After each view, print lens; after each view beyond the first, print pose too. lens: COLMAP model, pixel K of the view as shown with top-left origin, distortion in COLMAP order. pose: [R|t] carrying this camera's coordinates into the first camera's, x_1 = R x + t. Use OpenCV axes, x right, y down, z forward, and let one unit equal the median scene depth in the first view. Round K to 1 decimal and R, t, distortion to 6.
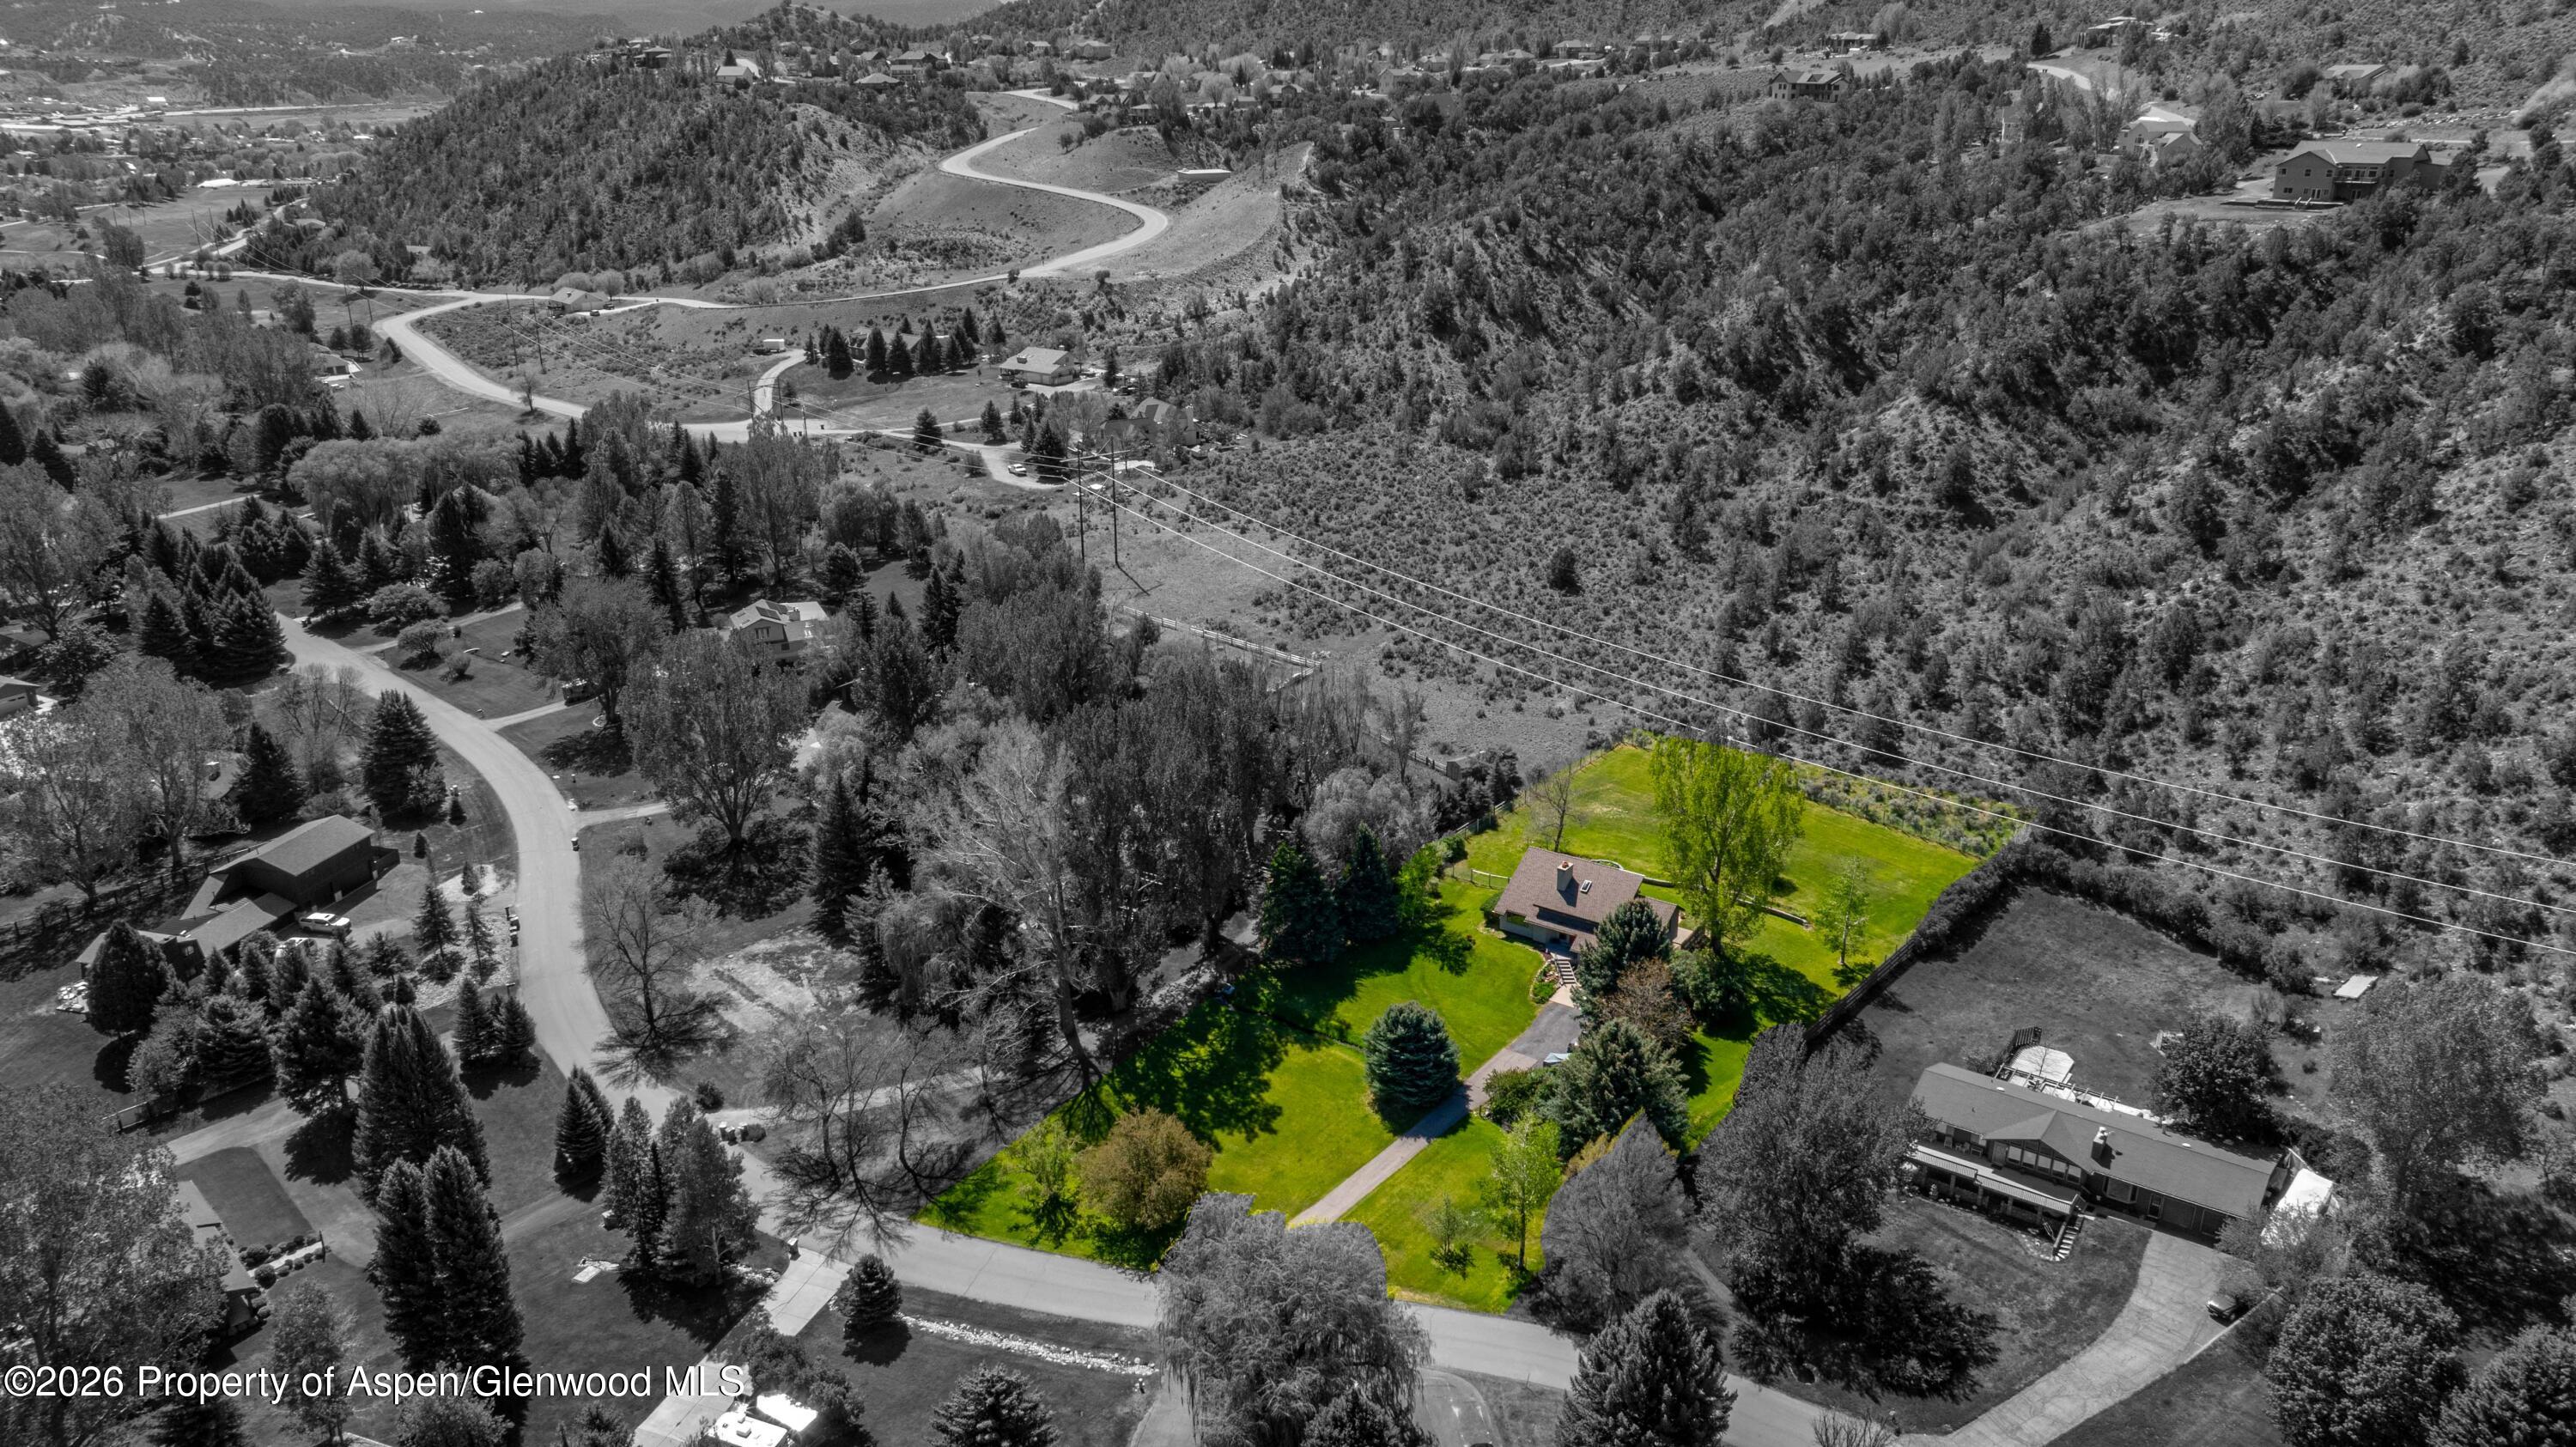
lens RADIAL K [[1804.7, 0, 1288.0], [0, 1804.7, 723.5], [0, 0, 1]] dist [0.000081, -0.000877]
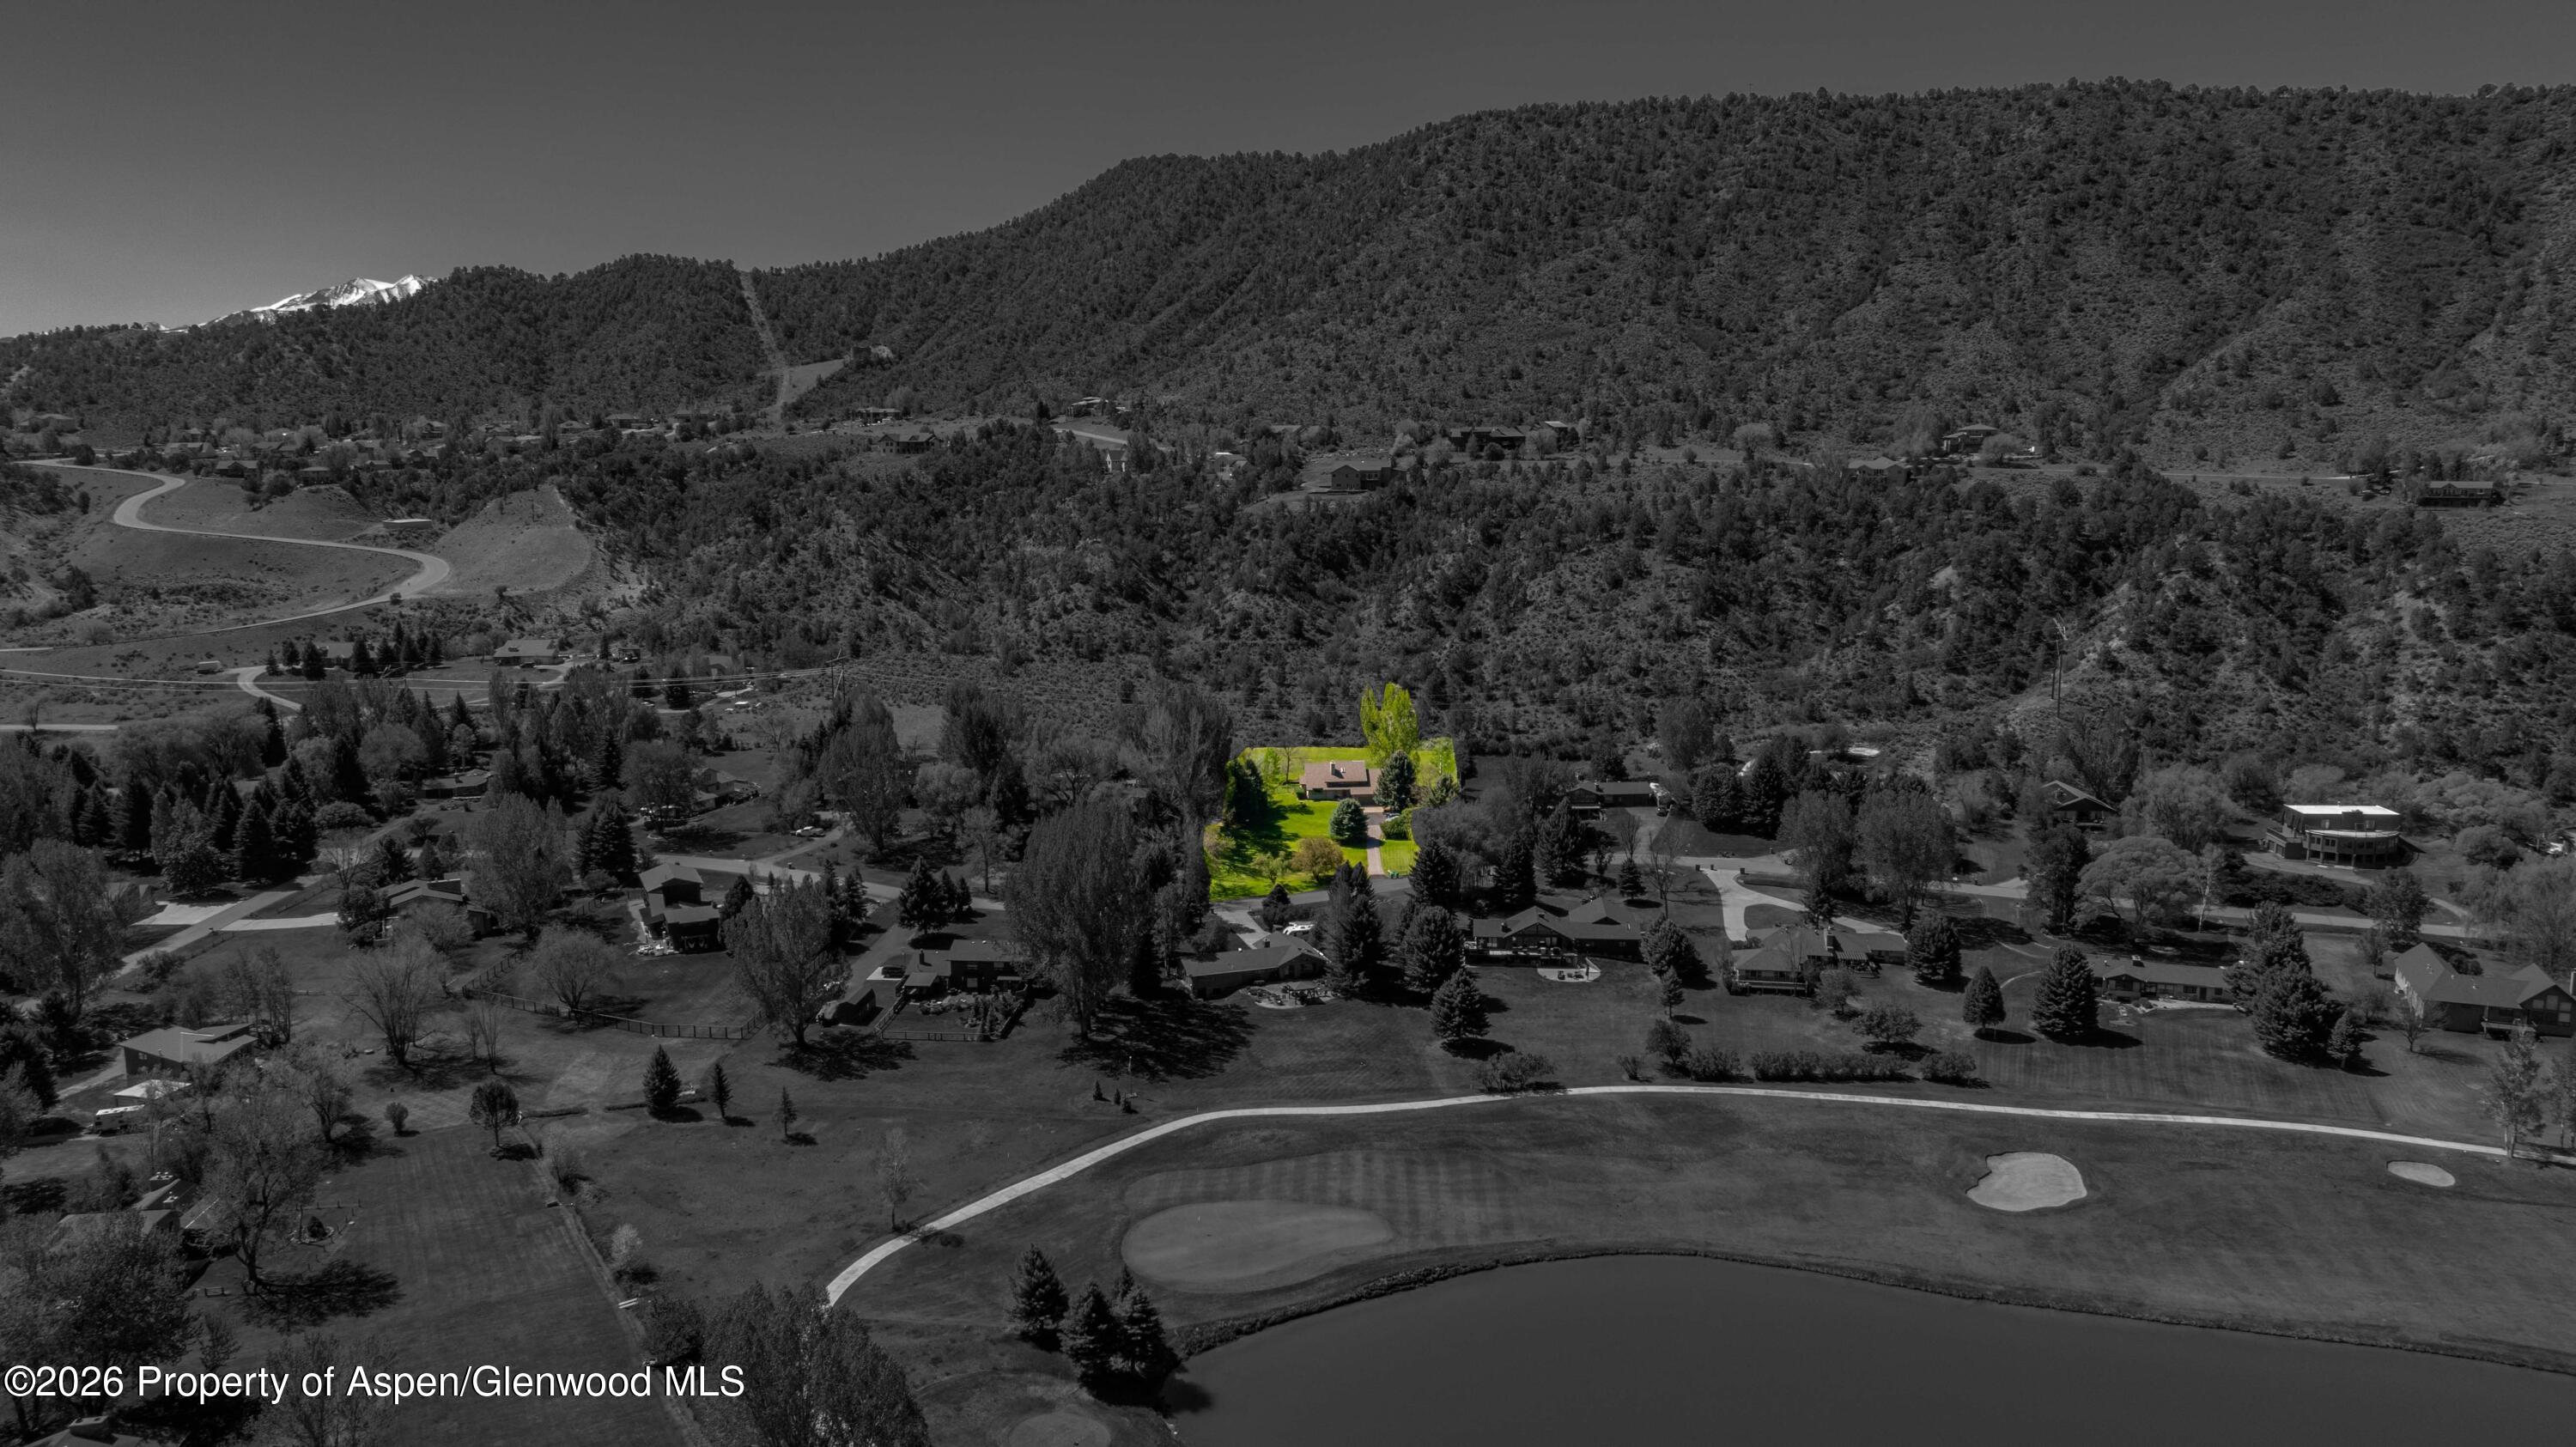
lens RADIAL K [[1804.7, 0, 1288.0], [0, 1804.7, 723.5], [0, 0, 1]] dist [0.000081, -0.000877]
pose [[0.778354, -0.103604, 0.619218, -0.944693], [0.221780, 0.968076, -0.116804, 0.211738], [-0.587348, 0.228245, 0.776483, -0.514835]]
